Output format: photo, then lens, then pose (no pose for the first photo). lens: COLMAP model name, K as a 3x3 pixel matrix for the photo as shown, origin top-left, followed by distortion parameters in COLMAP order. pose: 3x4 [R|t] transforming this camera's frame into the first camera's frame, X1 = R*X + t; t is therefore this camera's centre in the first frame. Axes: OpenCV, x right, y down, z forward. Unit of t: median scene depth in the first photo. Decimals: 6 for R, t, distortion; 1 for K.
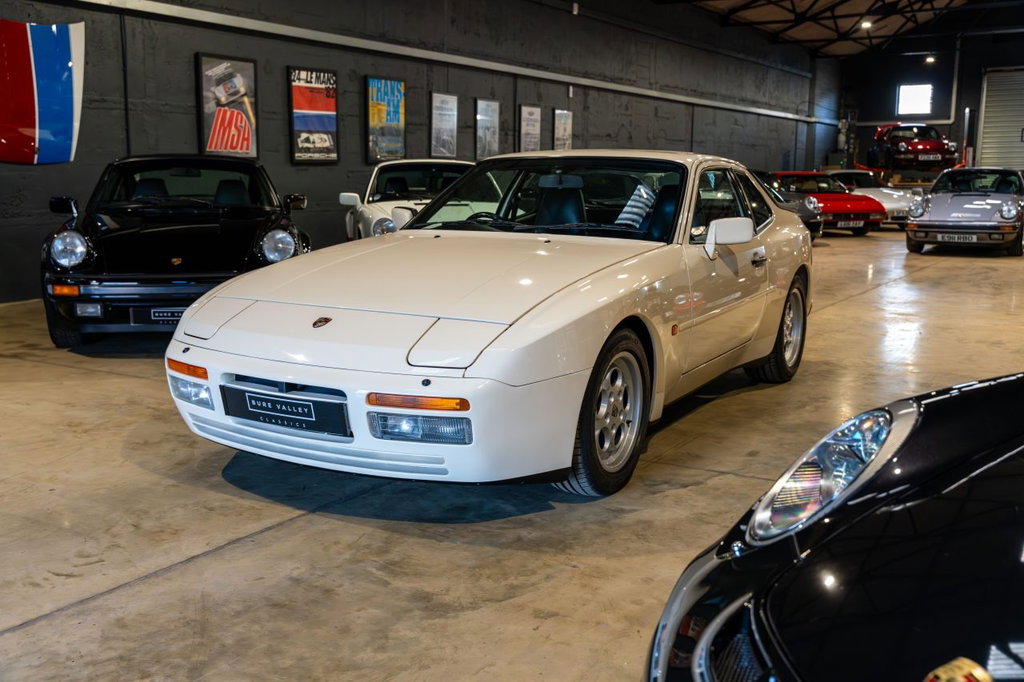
lens RADIAL K [[1230.4, 0, 512.0], [0, 1230.4, 341.0], [0, 0, 1]] dist [0.006498, 0.000045]
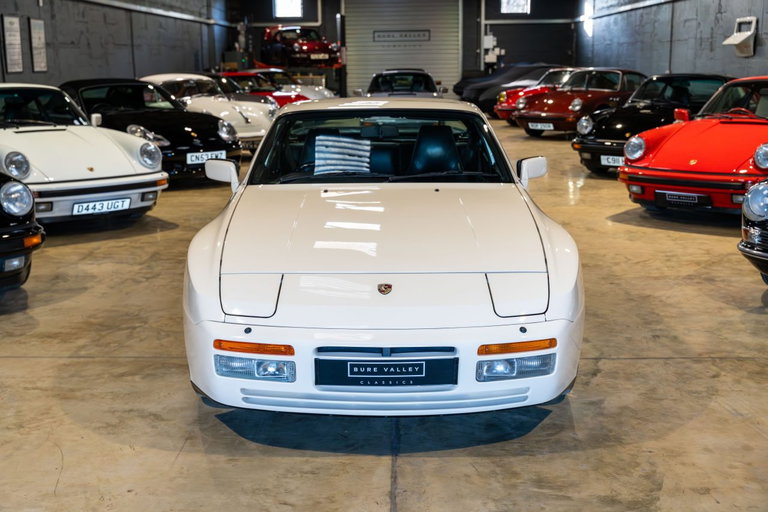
lens RADIAL K [[1159.7, 0, 384.0], [0, 1159.7, 256.0], [0, 0, 1]] dist [0.041202, -0.003012]
pose [[0.809760, -0.117715, 0.574832, -0.728277], [0.083151, 0.992804, 0.086174, -0.130425], [-0.580840, -0.021982, 0.813721, 0.130038]]
